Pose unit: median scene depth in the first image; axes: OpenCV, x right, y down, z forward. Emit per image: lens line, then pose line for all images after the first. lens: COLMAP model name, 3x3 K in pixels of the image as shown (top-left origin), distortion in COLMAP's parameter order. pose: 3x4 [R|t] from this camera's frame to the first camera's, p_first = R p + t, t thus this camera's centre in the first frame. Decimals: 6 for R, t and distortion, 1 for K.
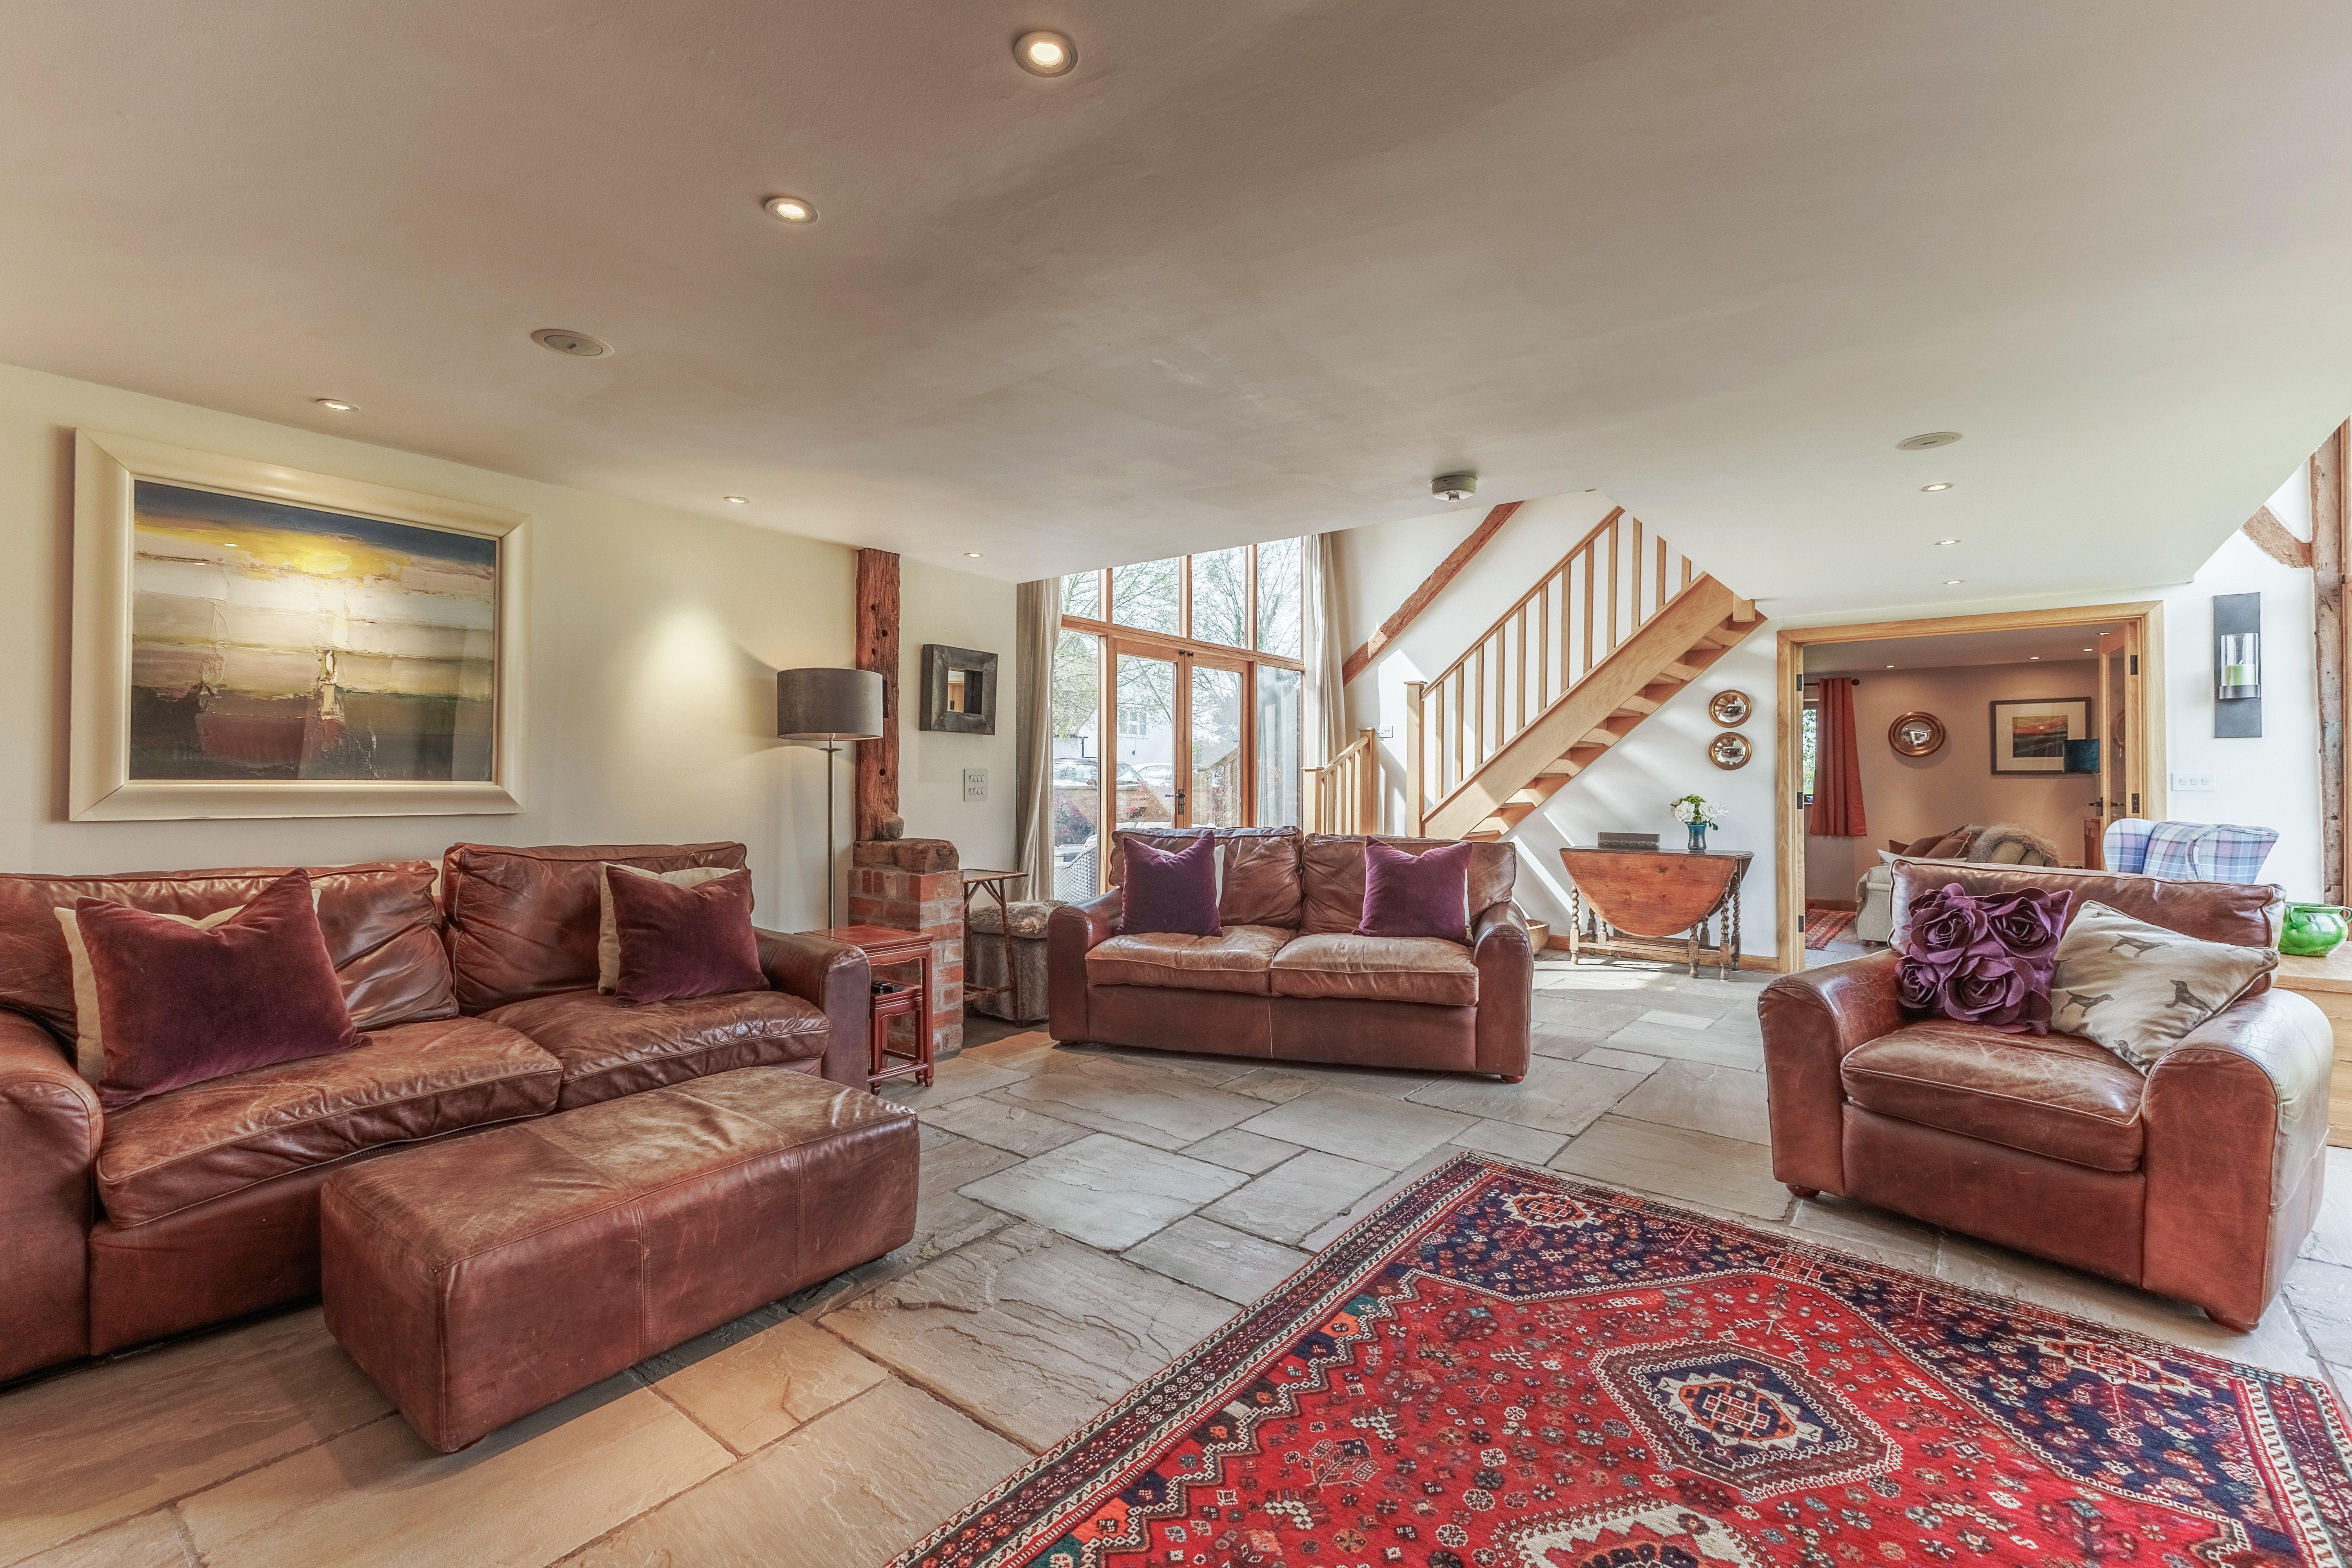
lens RADIAL K [[1013.0, 0, 1176.3], [0, 1013.0, 777.9], [0, 0, 1]] dist [0.010449, -0.003338]
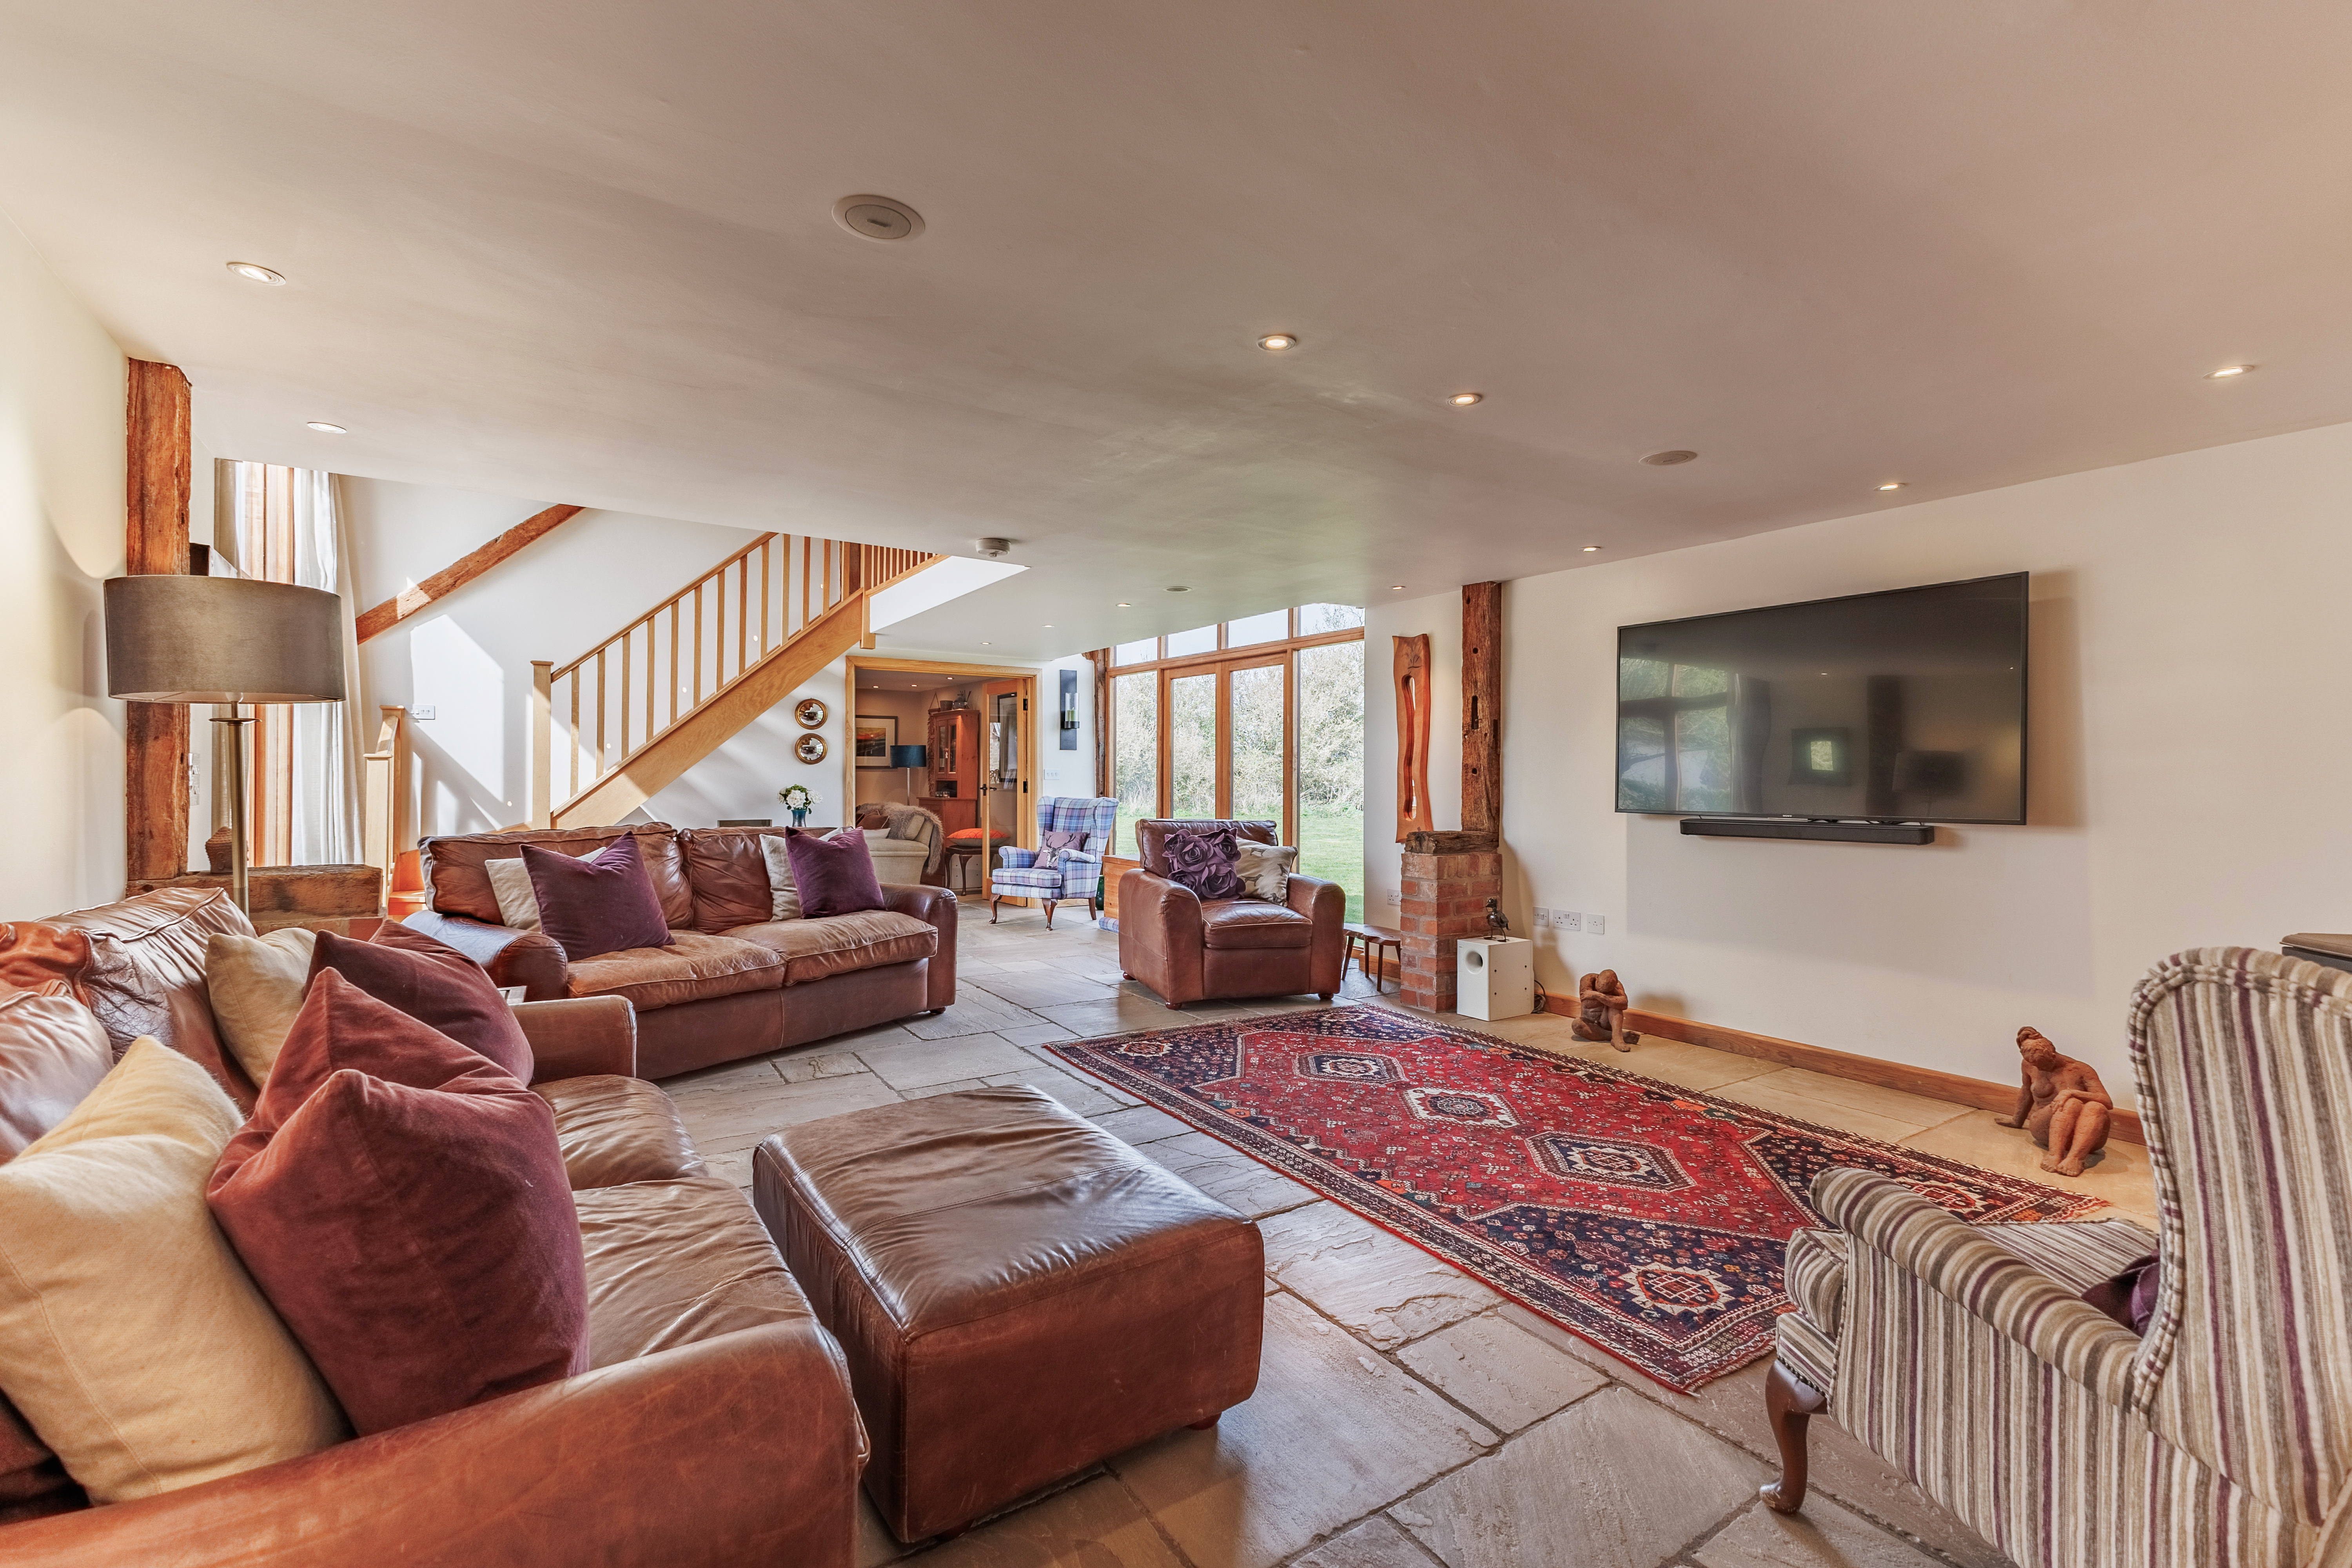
lens RADIAL K [[1013.0, 0, 1174.7], [0, 1013.0, 781.8], [0, 0, 1]] dist [0.010449, -0.003338]
pose [[0.319618, -0.007448, 0.947517, -0.596043], [-0.005309, 0.999939, 0.009651, -0.001114], [-0.947531, -0.008115, 0.319559, 0.249784]]
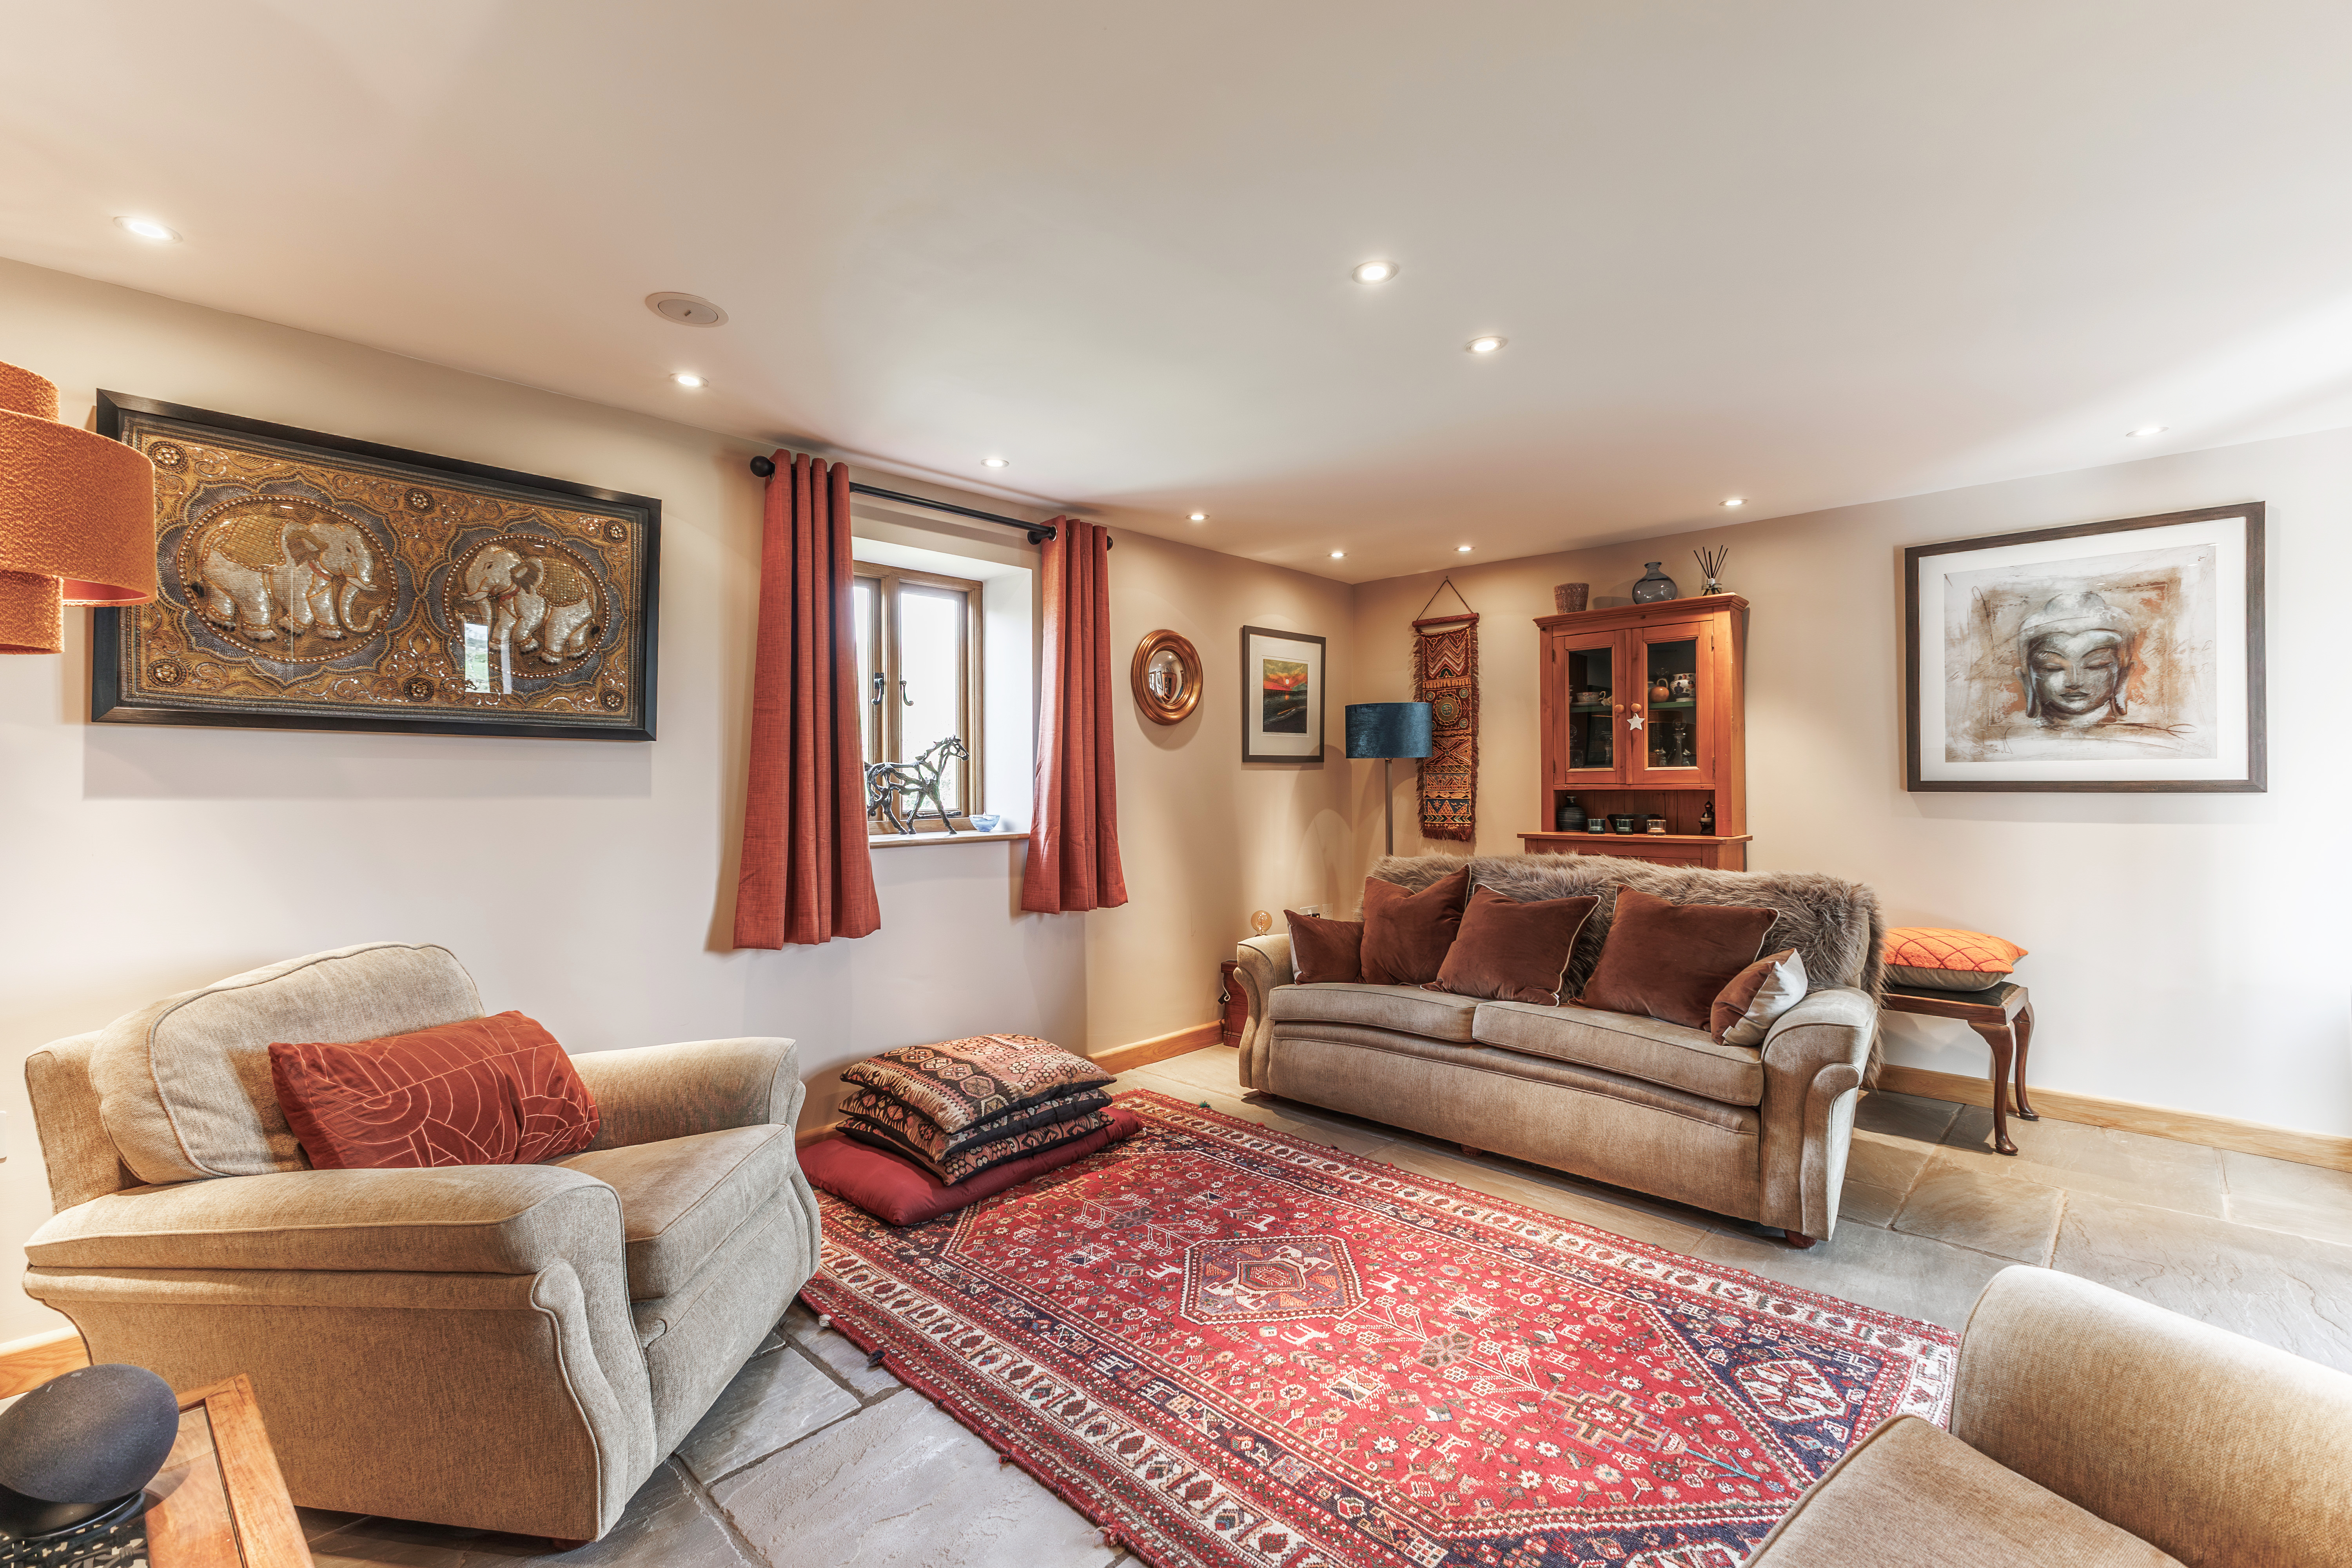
lens RADIAL K [[1013.0, 0, 1177.1], [0, 1013.0, 775.0], [0, 0, 1]] dist [0.010449, -0.003338]
pose [[0.094171, 0.001265, 0.995555, 0.460865], [0.010430, 0.999943, -0.002257, 0.007849], [-0.995501, 0.010596, 0.094153, 1.699099]]
